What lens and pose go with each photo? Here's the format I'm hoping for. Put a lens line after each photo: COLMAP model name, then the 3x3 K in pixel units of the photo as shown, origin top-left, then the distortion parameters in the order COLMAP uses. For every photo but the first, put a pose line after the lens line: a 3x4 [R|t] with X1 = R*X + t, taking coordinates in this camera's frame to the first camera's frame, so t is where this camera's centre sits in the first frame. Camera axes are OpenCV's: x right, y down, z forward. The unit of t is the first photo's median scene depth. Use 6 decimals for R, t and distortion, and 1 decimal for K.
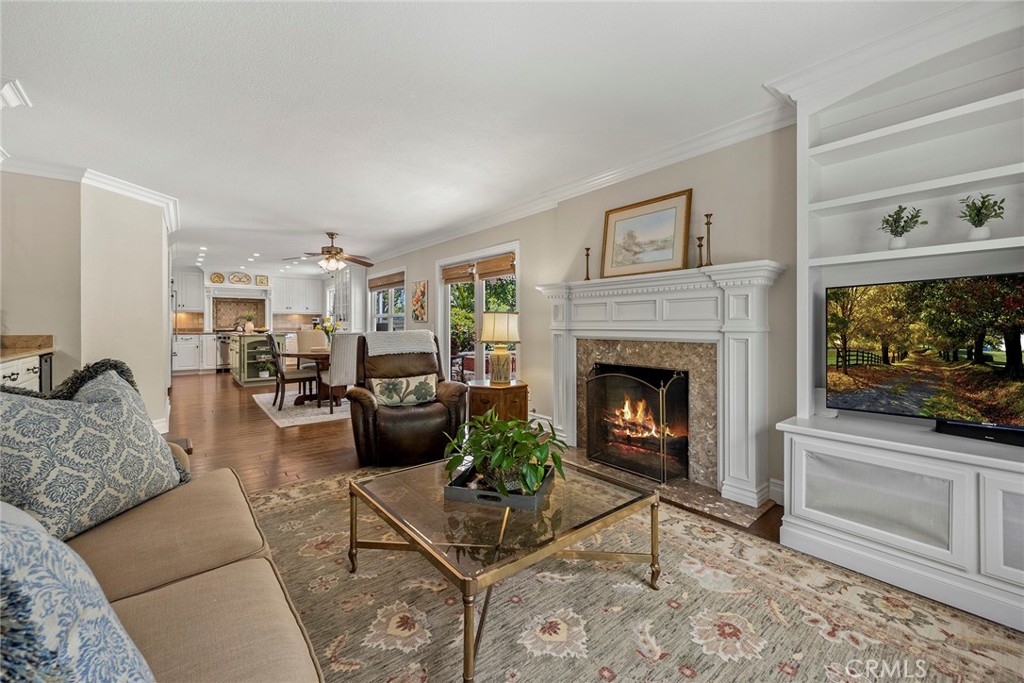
lens RADIAL K [[399.2, 0, 511.3], [0, 399.2, 325.4], [0, 0, 1]] dist [-0.001640, 0.000245]
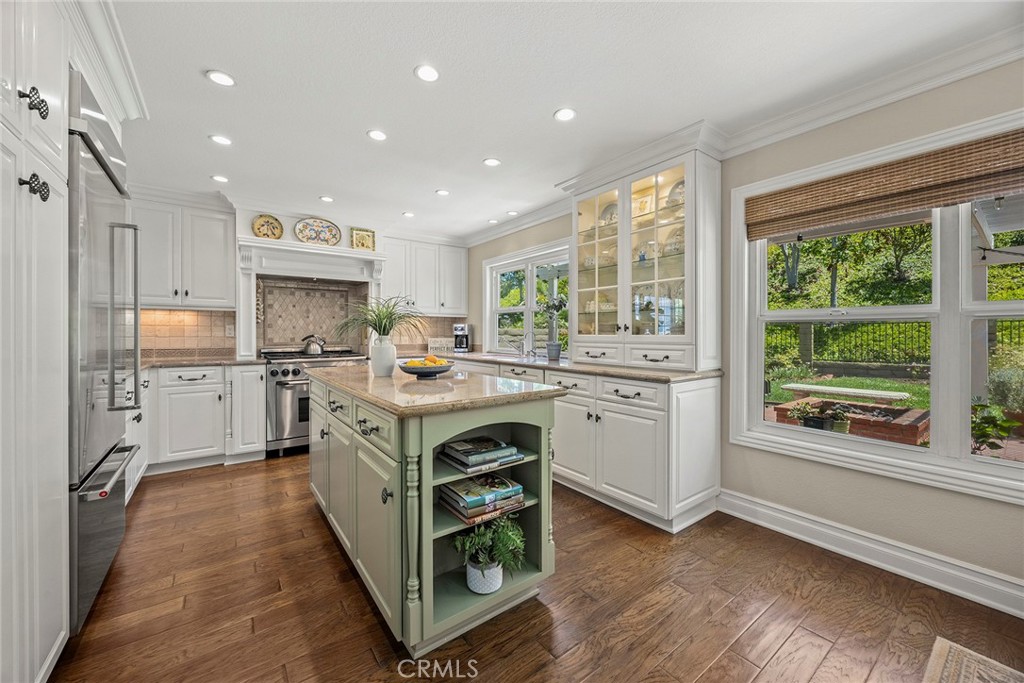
lens RADIAL K [[392.1, 0, 512.4], [0, 392.1, 335.3], [0, 0, 1]] dist [-0.002506, 0.000180]
pose [[0.998598, 0.001217, -0.052922, -0.465149], [-0.000907, 0.999982, 0.005884, -0.009809], [0.052929, -0.005828, 0.998581, 0.612296]]
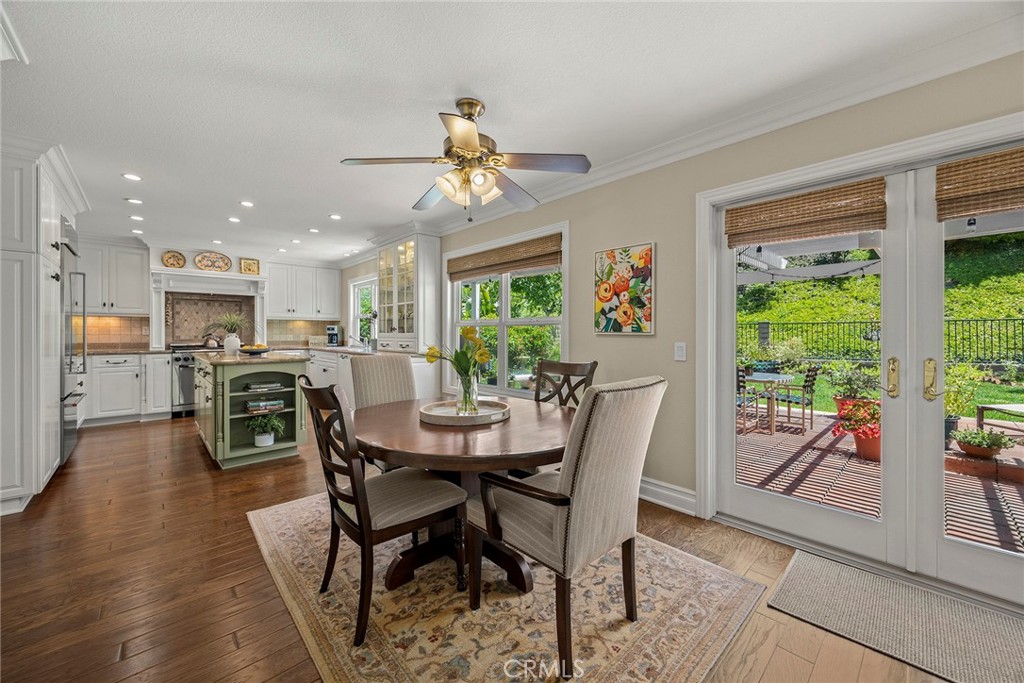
lens RADIAL K [[392.1, 0, 513.3], [0, 392.1, 334.3], [0, 0, 1]] dist [-0.002506, 0.000180]
pose [[0.998197, 0.000603, 0.060018, -0.265588], [-0.000814, 0.999994, 0.003486, -0.008665], [-0.060016, -0.003529, 0.998191, 0.386185]]
